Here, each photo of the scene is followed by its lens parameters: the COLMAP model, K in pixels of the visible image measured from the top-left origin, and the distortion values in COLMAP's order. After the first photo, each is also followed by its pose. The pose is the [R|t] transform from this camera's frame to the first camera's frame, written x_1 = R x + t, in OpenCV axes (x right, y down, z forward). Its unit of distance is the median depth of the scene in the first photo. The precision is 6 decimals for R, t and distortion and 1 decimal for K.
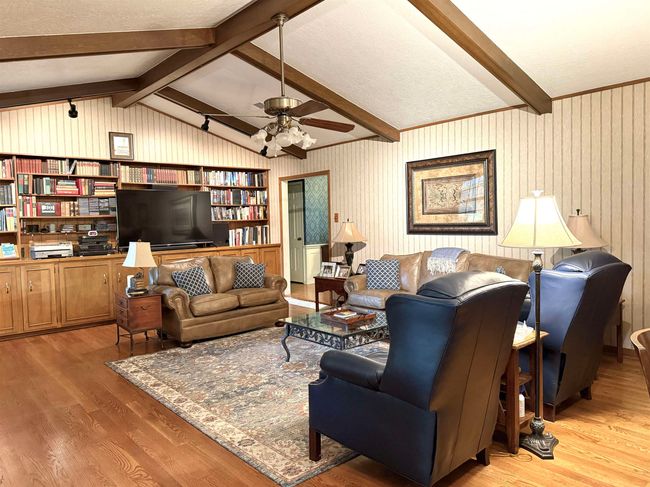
lens RADIAL K [[466.6, 0, 324.1], [0, 466.6, 244.1], [0, 0, 1]] dist [0.037933, -0.022816]
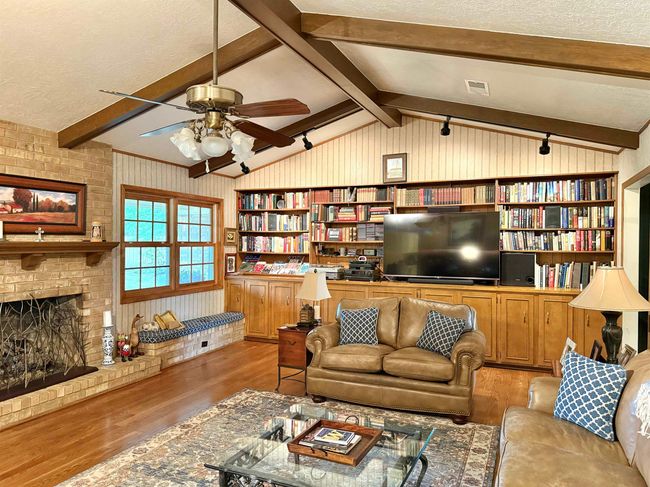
lens RADIAL K [[466.6, 0, 326.1], [0, 466.6, 239.4], [0, 0, 1]] dist [0.037933, -0.022816]
pose [[0.422047, 0.024097, -0.906254, 0.364166], [-0.063892, 0.997952, -0.003219, -0.054618], [0.904320, 0.059261, 0.422722, 0.492548]]
